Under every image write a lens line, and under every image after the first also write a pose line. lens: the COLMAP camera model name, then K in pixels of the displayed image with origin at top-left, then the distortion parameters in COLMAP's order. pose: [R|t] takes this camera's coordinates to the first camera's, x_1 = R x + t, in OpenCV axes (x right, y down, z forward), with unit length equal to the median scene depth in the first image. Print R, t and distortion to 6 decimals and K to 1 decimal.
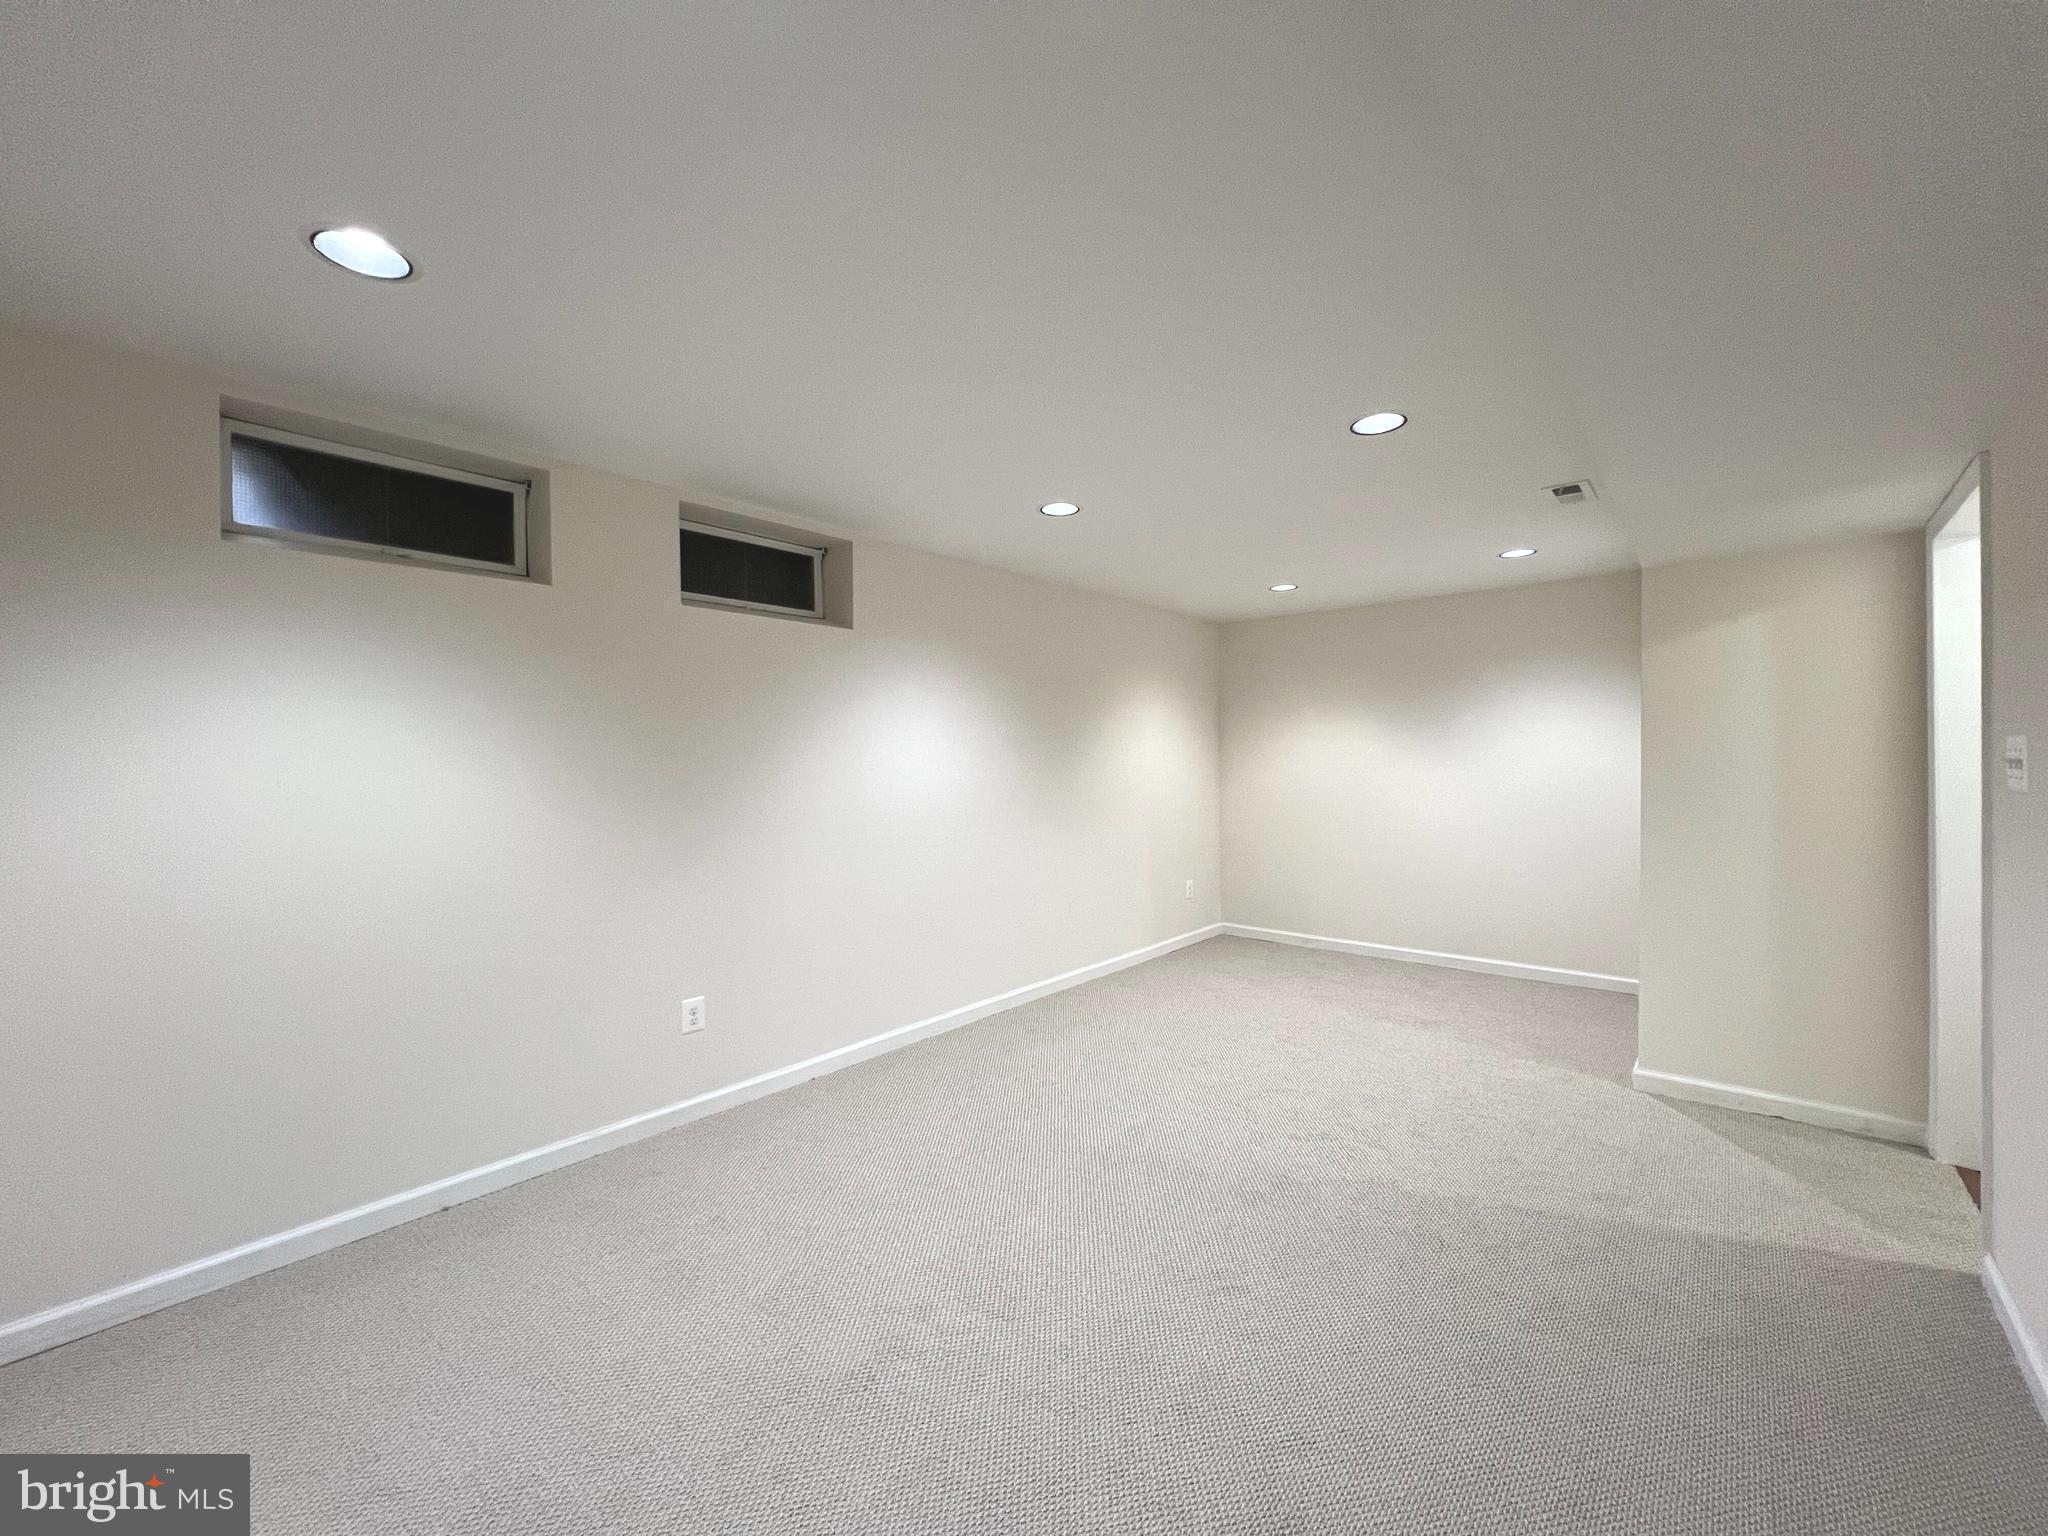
lens RADIAL K [[814.2, 0, 1020.3], [0, 814.2, 763.5], [0, 0, 1]] dist [-0.002714, 0.000409]
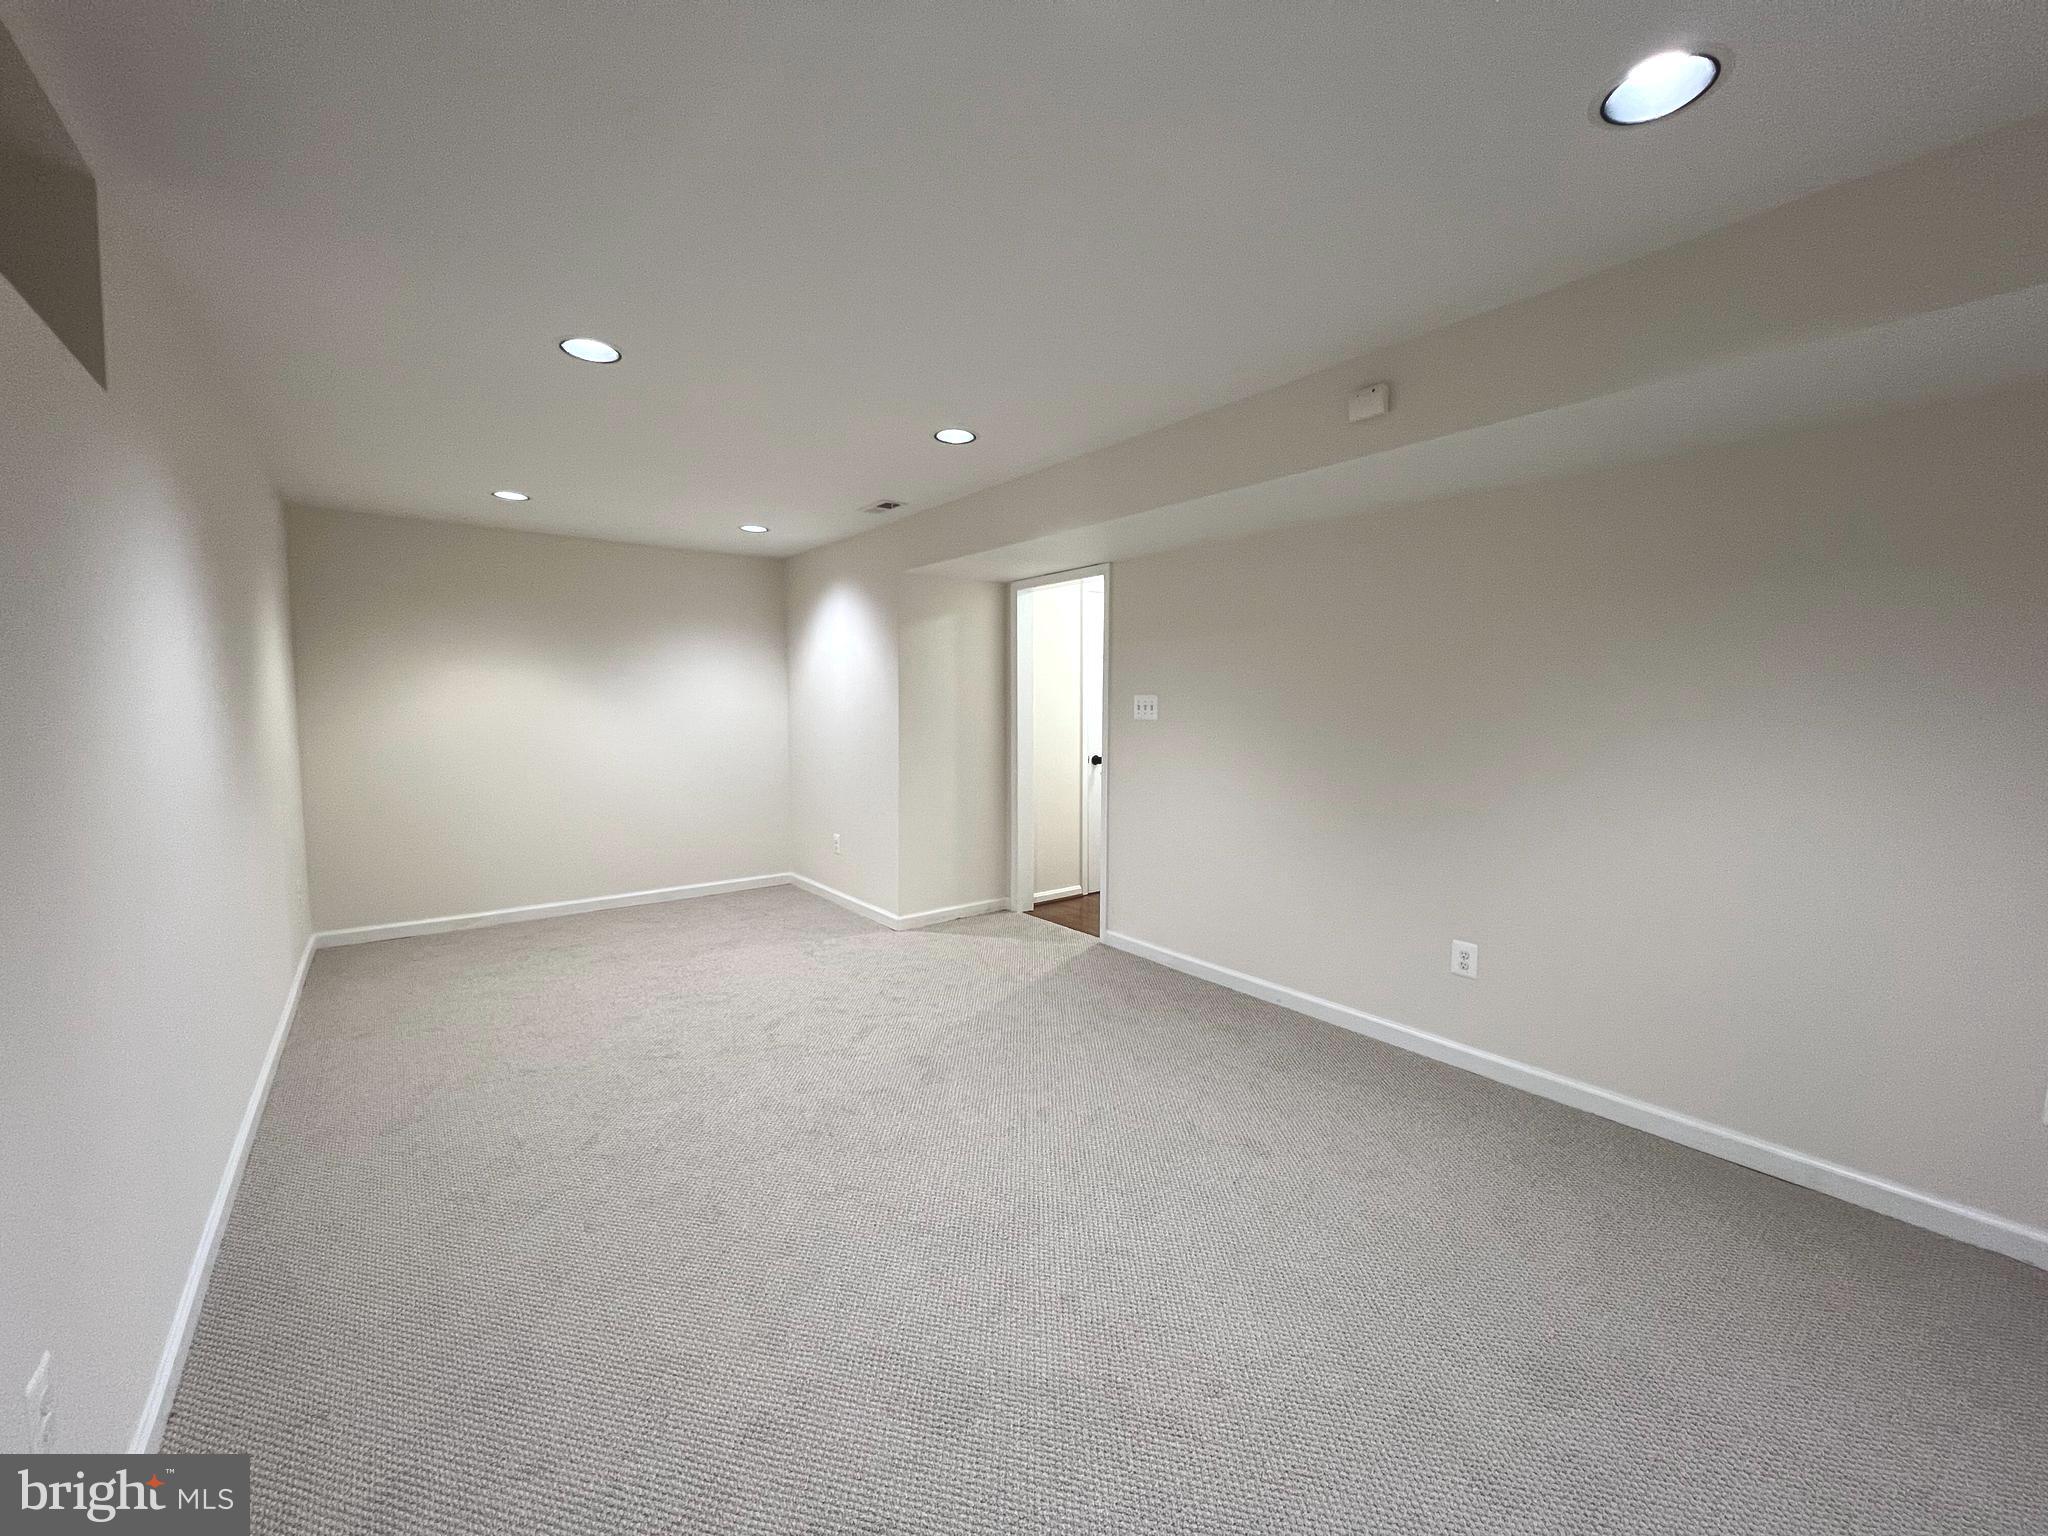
lens RADIAL K [[814.2, 0, 1018.5], [0, 814.2, 769.5], [0, 0, 1]] dist [-0.002714, 0.000409]
pose [[0.187999, -0.069269, 0.979723, -0.738740], [0.000482, 0.997516, 0.070435, 0.007619], [-0.982169, -0.012769, 0.187566, 0.606295]]
